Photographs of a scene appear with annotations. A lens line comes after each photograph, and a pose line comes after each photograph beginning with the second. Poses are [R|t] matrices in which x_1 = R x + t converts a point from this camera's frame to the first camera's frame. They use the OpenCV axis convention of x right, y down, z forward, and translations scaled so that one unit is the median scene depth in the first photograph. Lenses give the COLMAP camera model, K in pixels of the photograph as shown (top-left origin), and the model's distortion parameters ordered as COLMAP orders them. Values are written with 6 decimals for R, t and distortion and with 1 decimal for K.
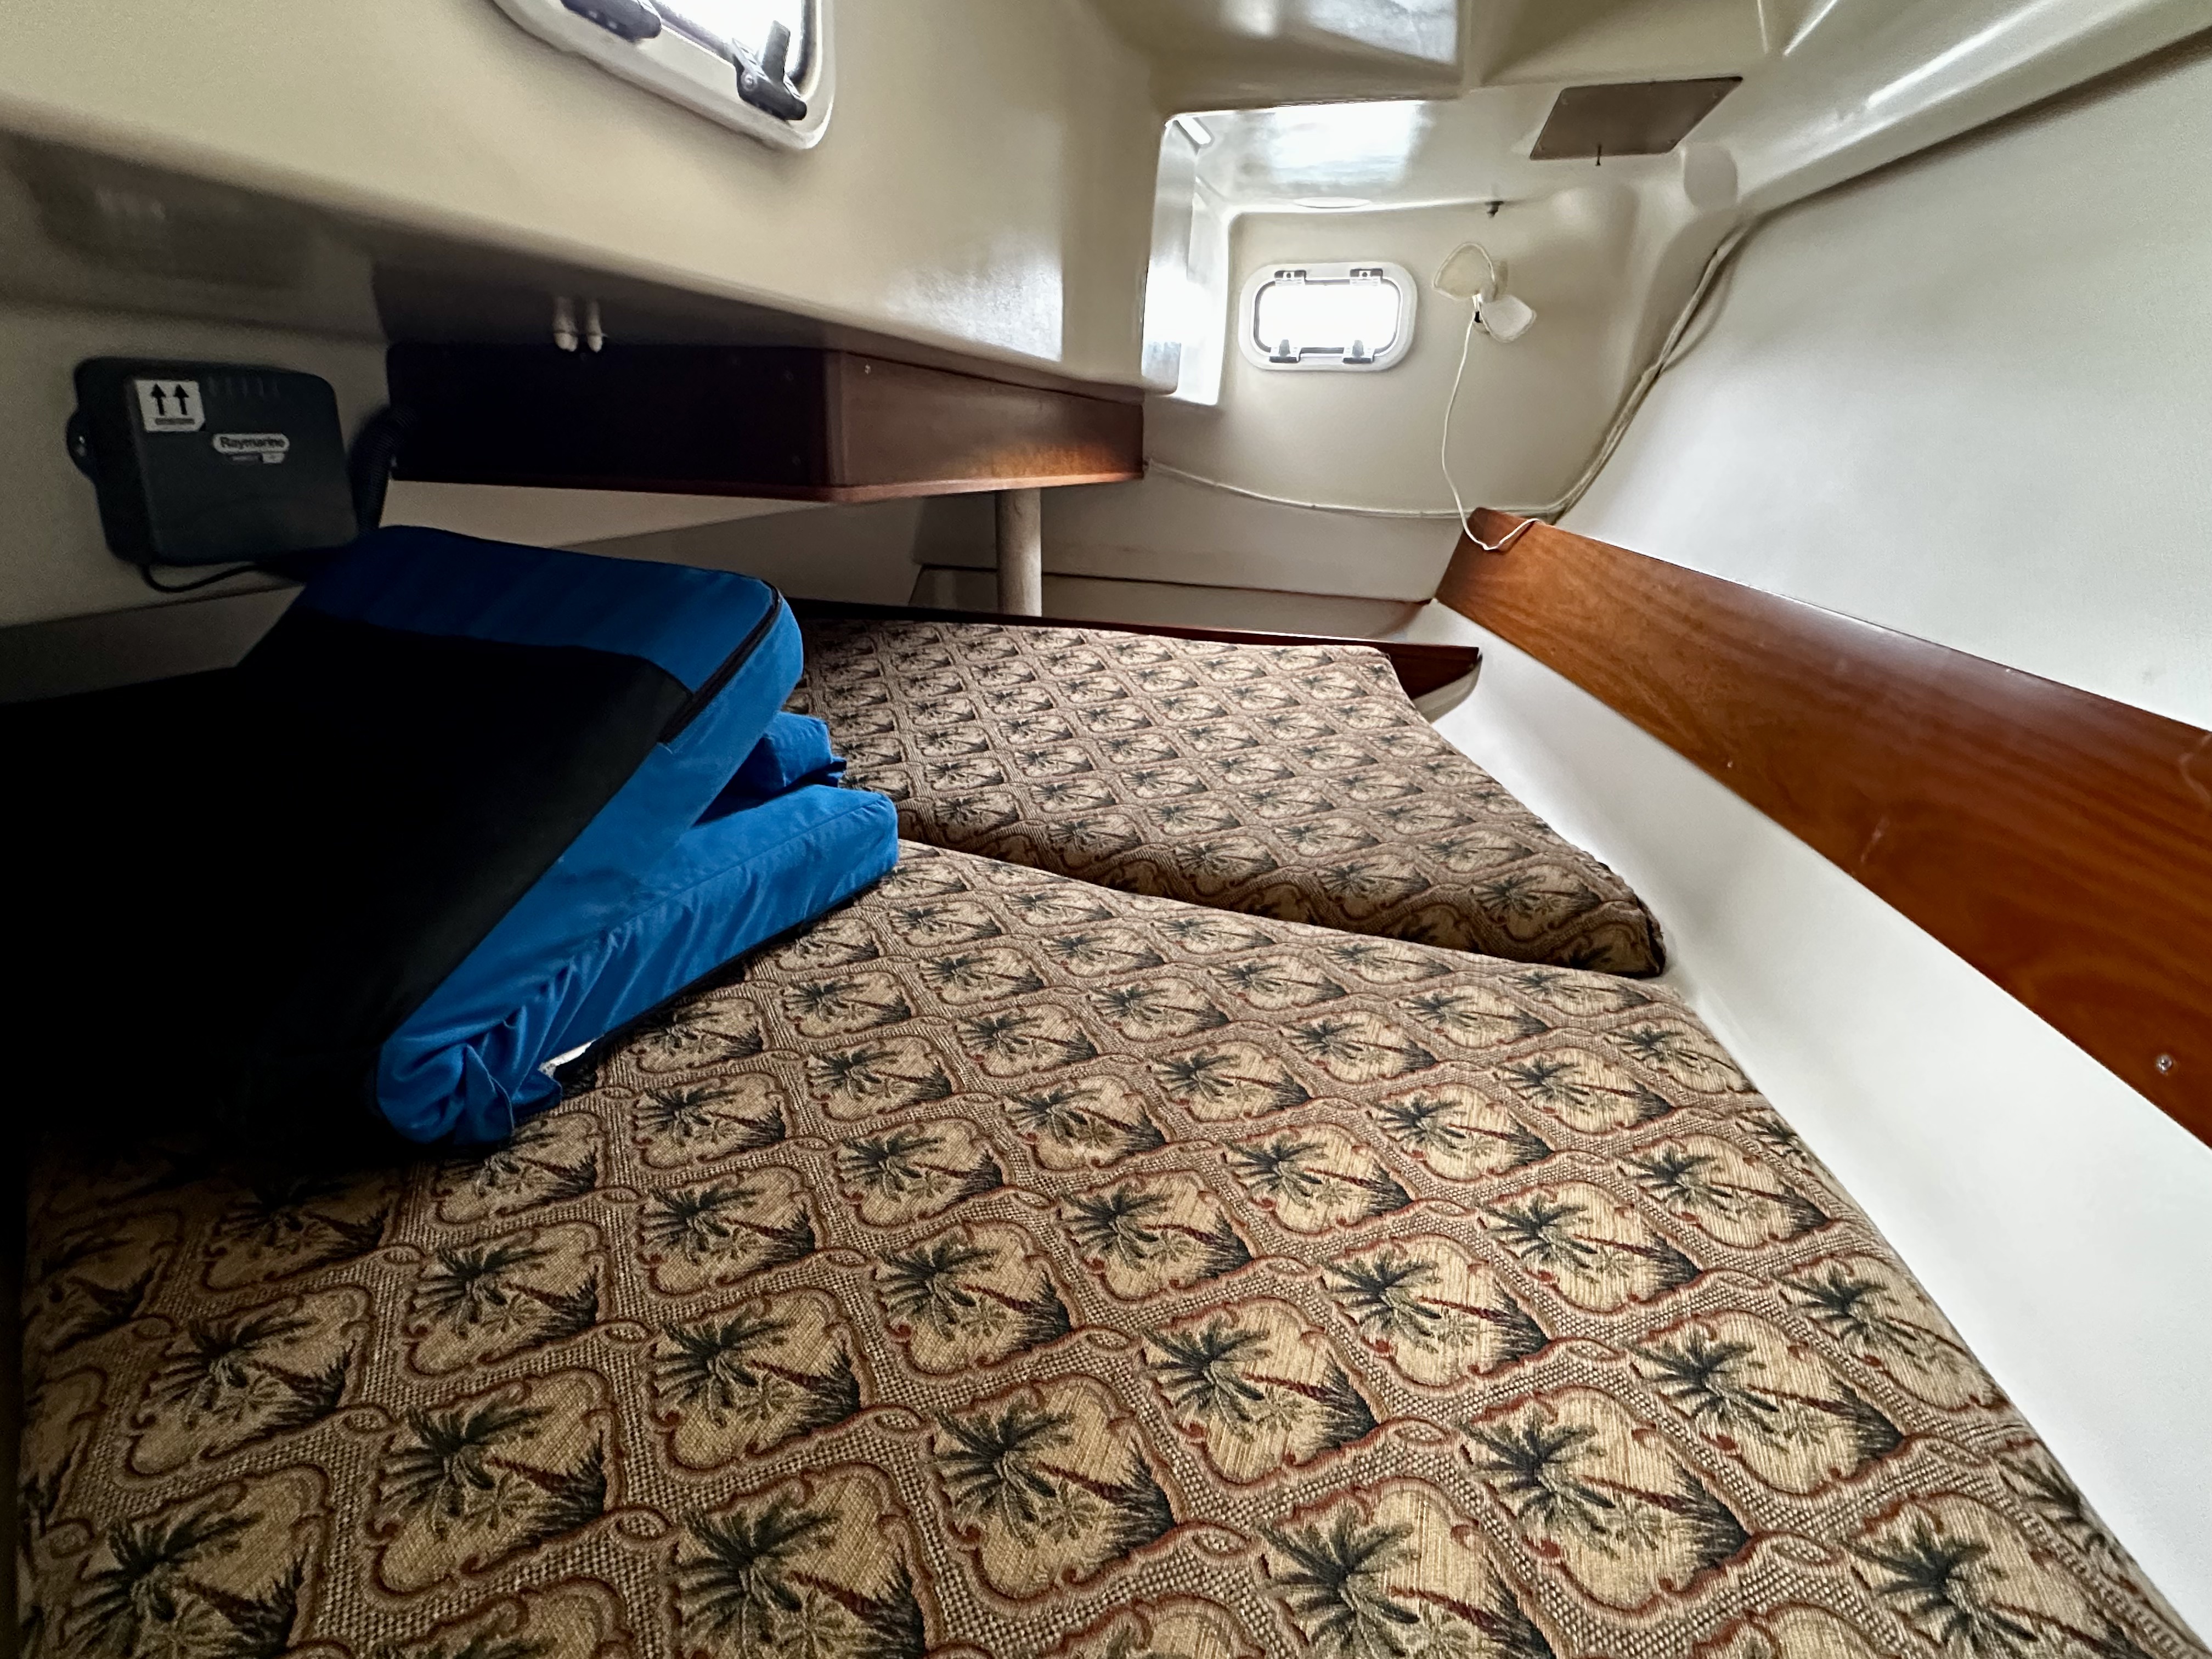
lens RADIAL K [[1122.7, 0, 1095.7], [0, 1122.7, 833.9], [0, 0, 1]] dist [0.000785, -0.000207]
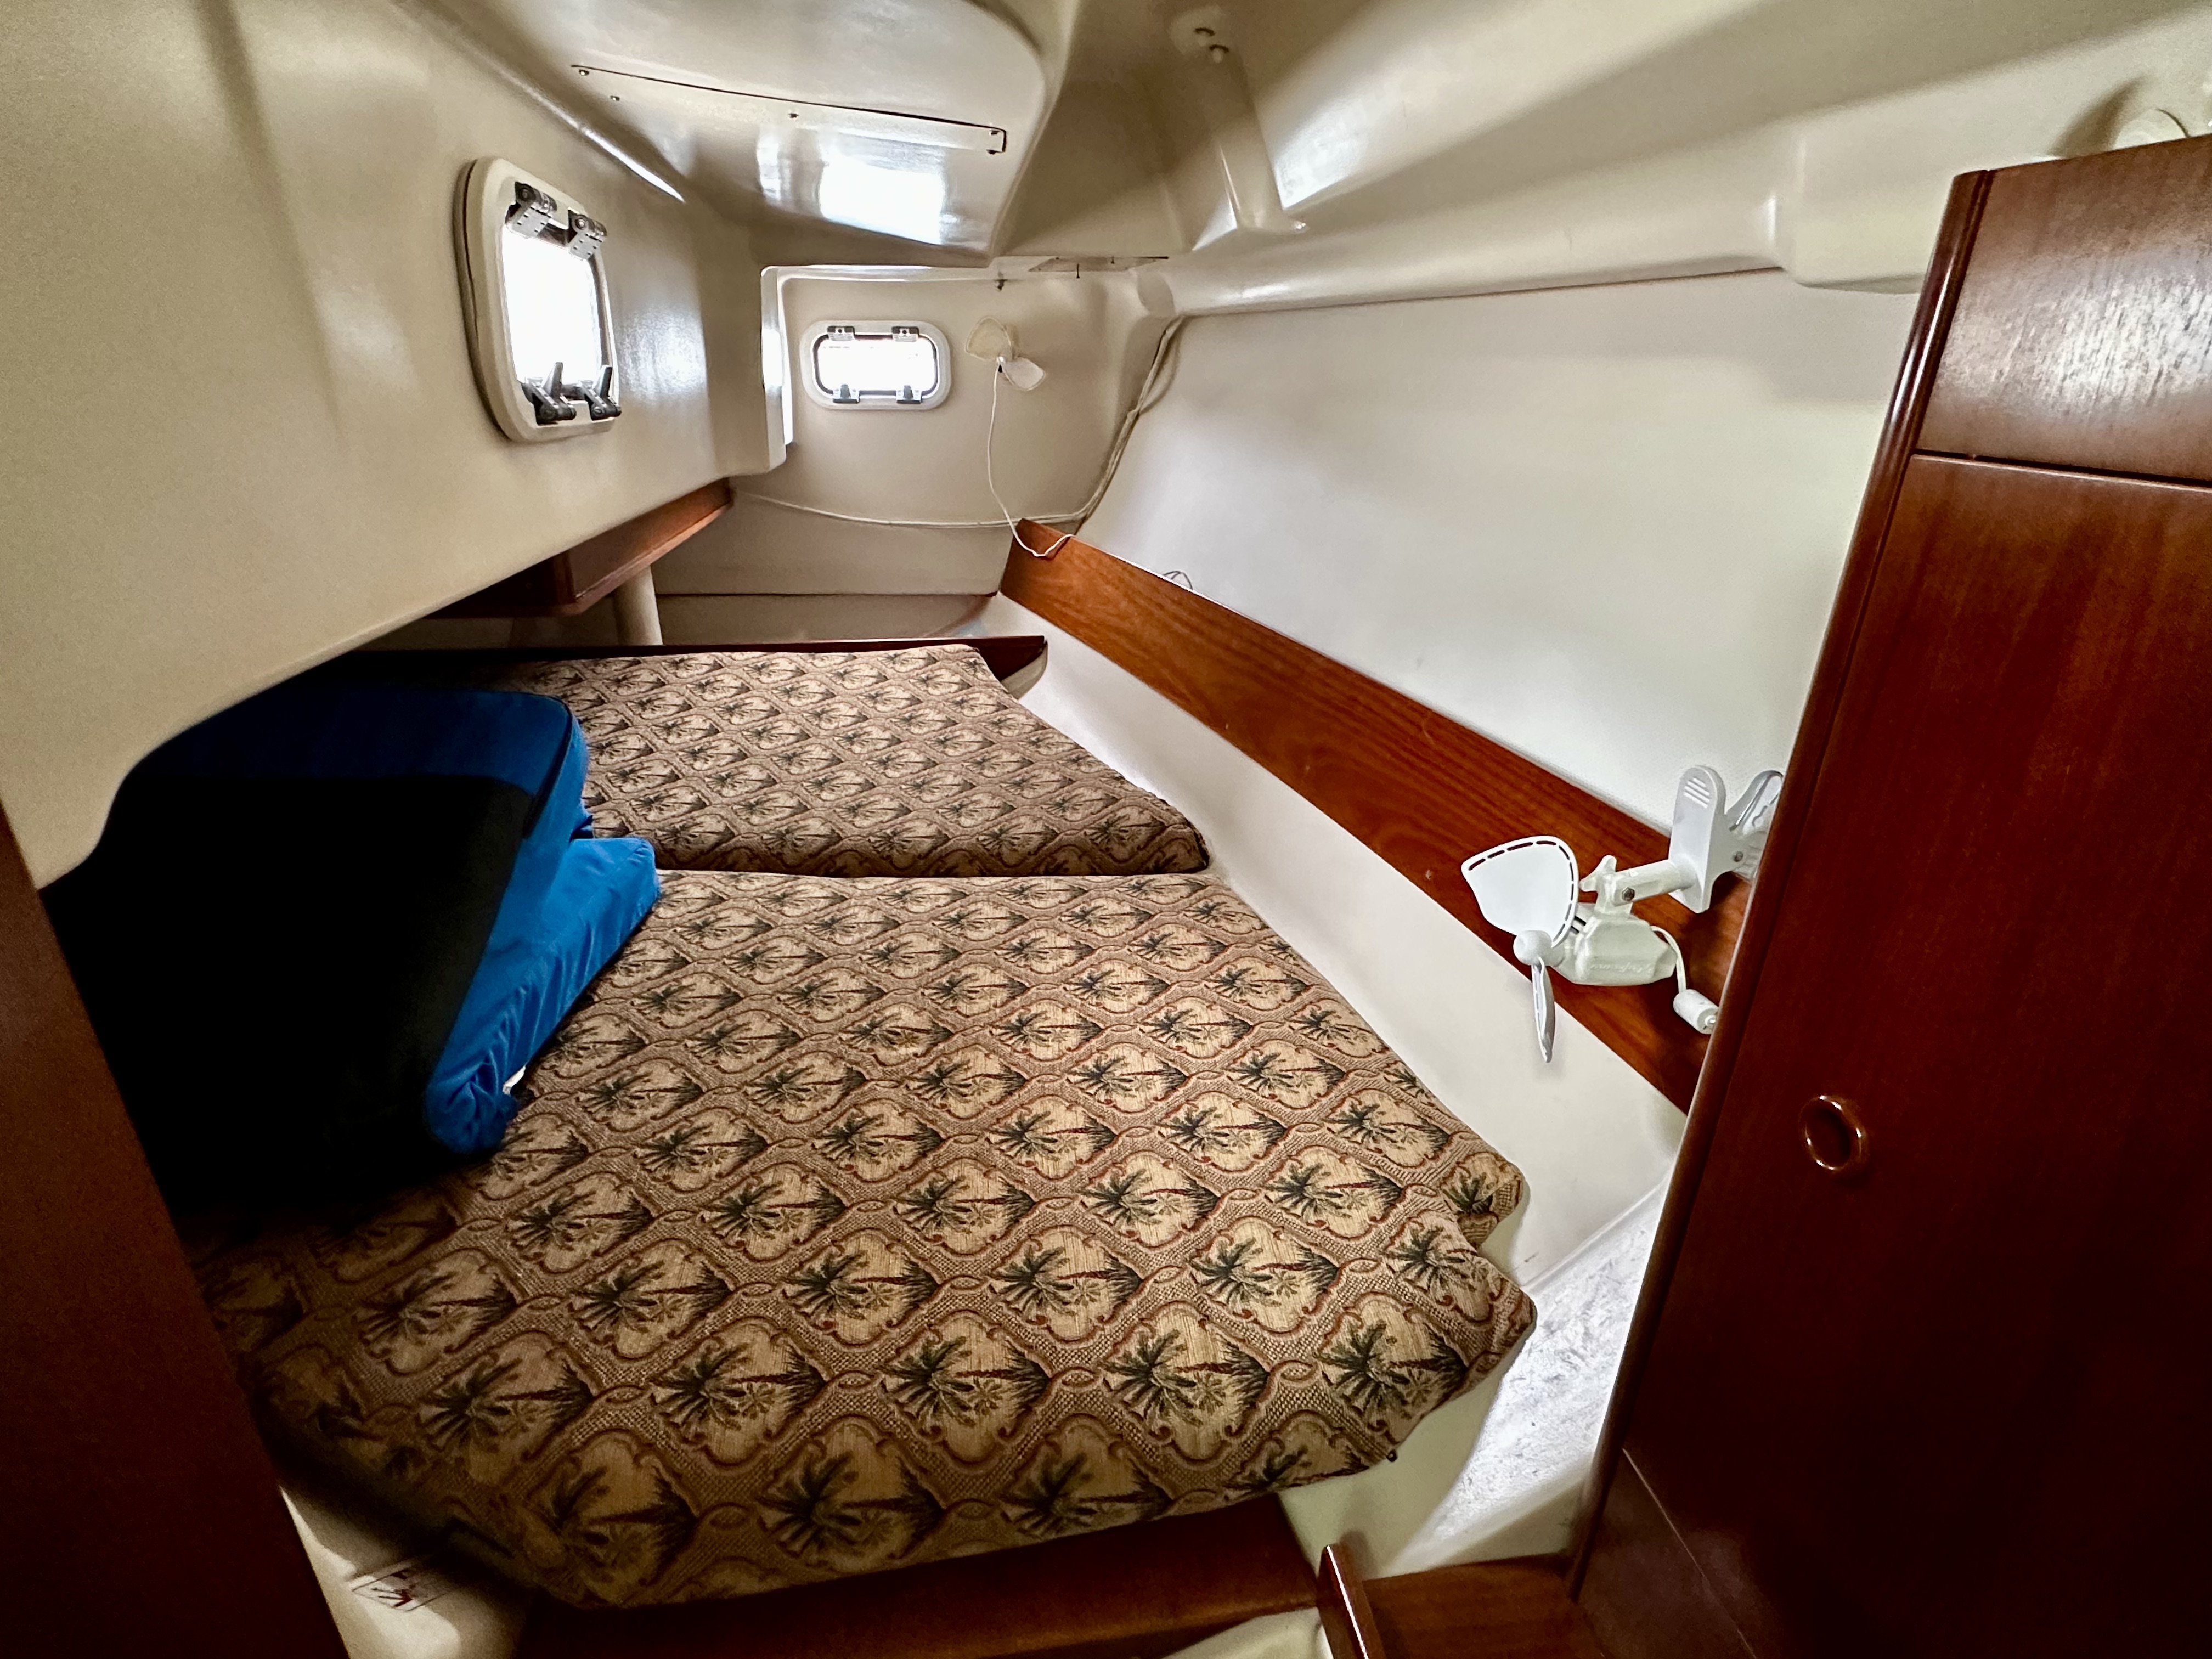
lens RADIAL K [[1122.7, 0, 1108.1], [0, 1122.7, 827.6], [0, 0, 1]] dist [0.000785, -0.000207]
pose [[0.910078, -0.170052, 0.377941, -0.227149], [0.149988, 0.985269, 0.082145, -0.086898], [-0.386343, -0.018072, 0.922178, -0.430592]]
